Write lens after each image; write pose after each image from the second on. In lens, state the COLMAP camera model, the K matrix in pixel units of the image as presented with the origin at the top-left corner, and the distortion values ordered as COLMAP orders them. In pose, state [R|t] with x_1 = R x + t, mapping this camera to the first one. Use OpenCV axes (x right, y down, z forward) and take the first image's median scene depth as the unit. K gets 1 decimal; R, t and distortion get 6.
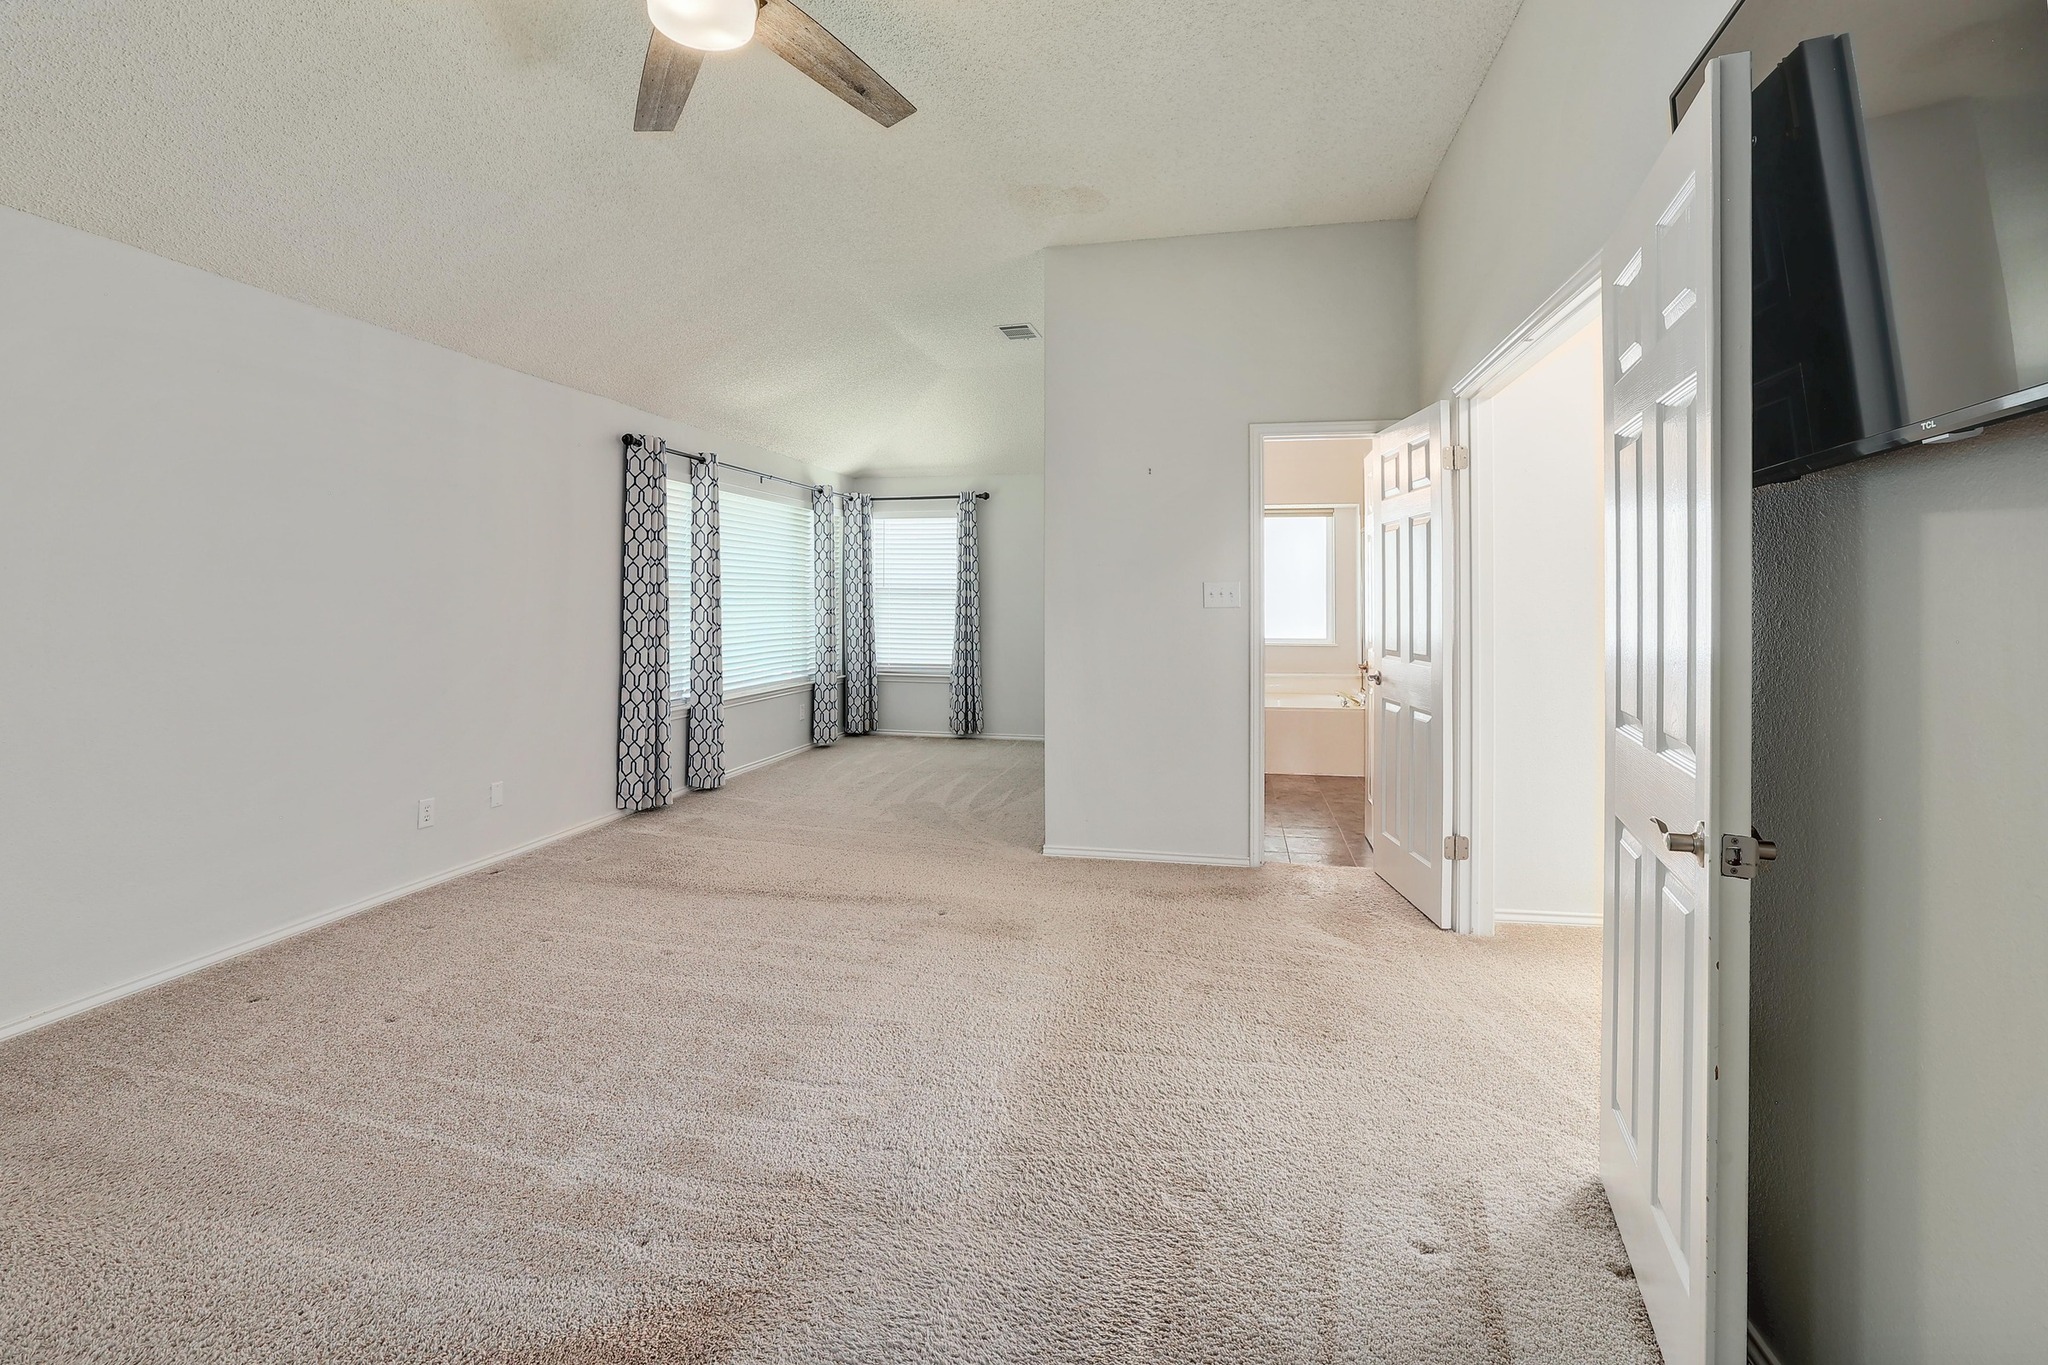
lens RADIAL K [[913.6, 0, 1018.6], [0, 913.6, 594.2], [0, 0, 1]] dist [-0.049698, 0.016776]
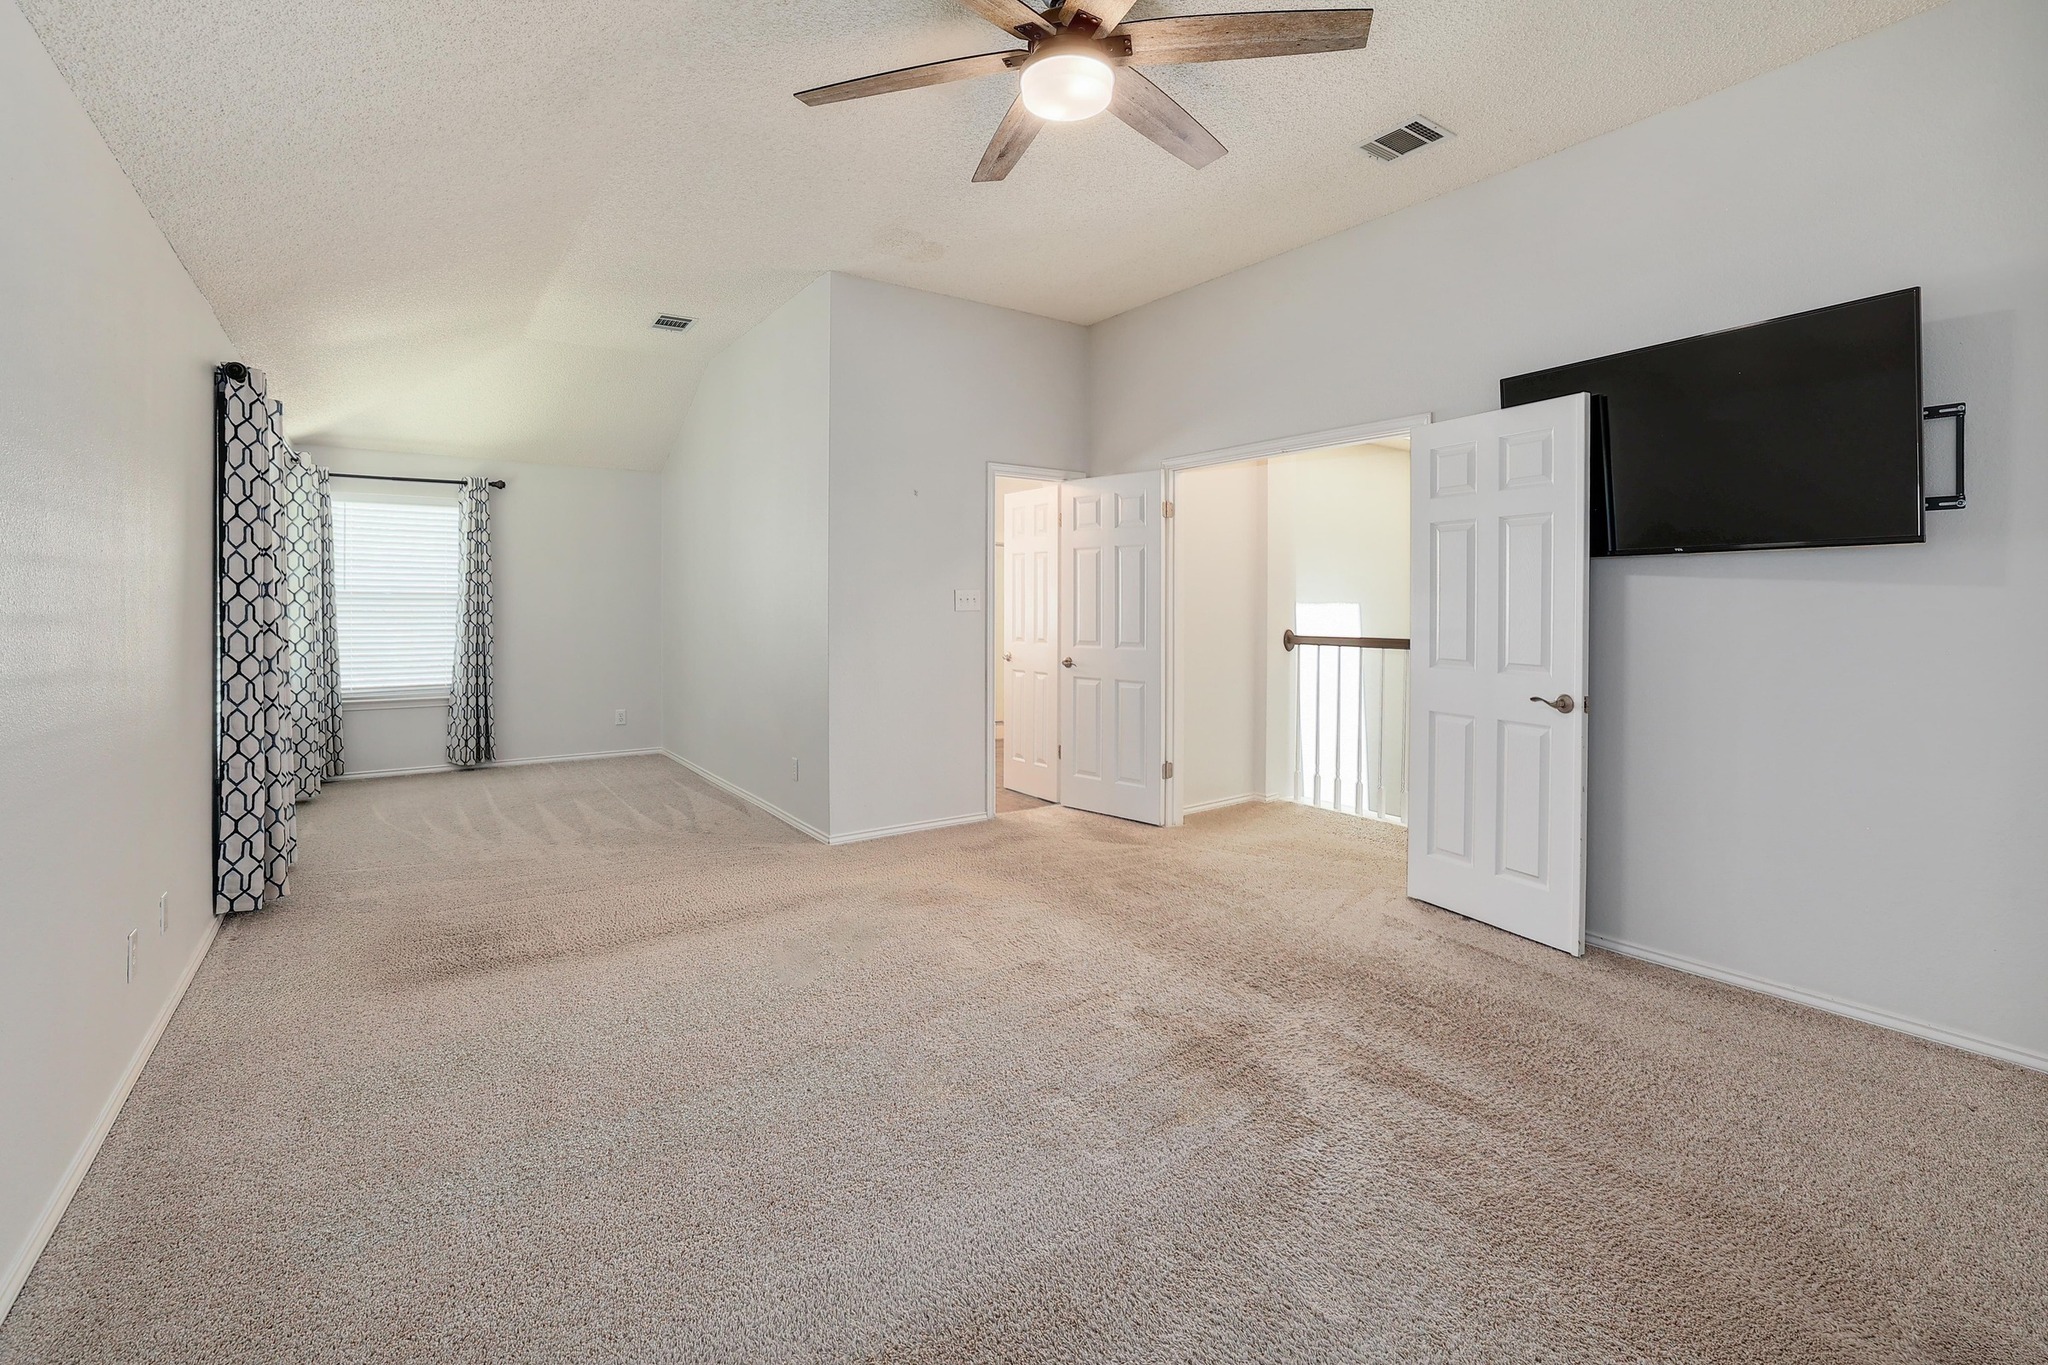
lens RADIAL K [[904.3, 0, 1017.5], [0, 904.3, 625.1], [0, 0, 1]] dist [-0.046838, 0.016522]
pose [[0.675687, -0.018152, 0.736966, -0.328800], [-0.002615, 0.999631, 0.027019, 0.000459], [-0.737184, -0.020184, 0.675390, 0.073215]]
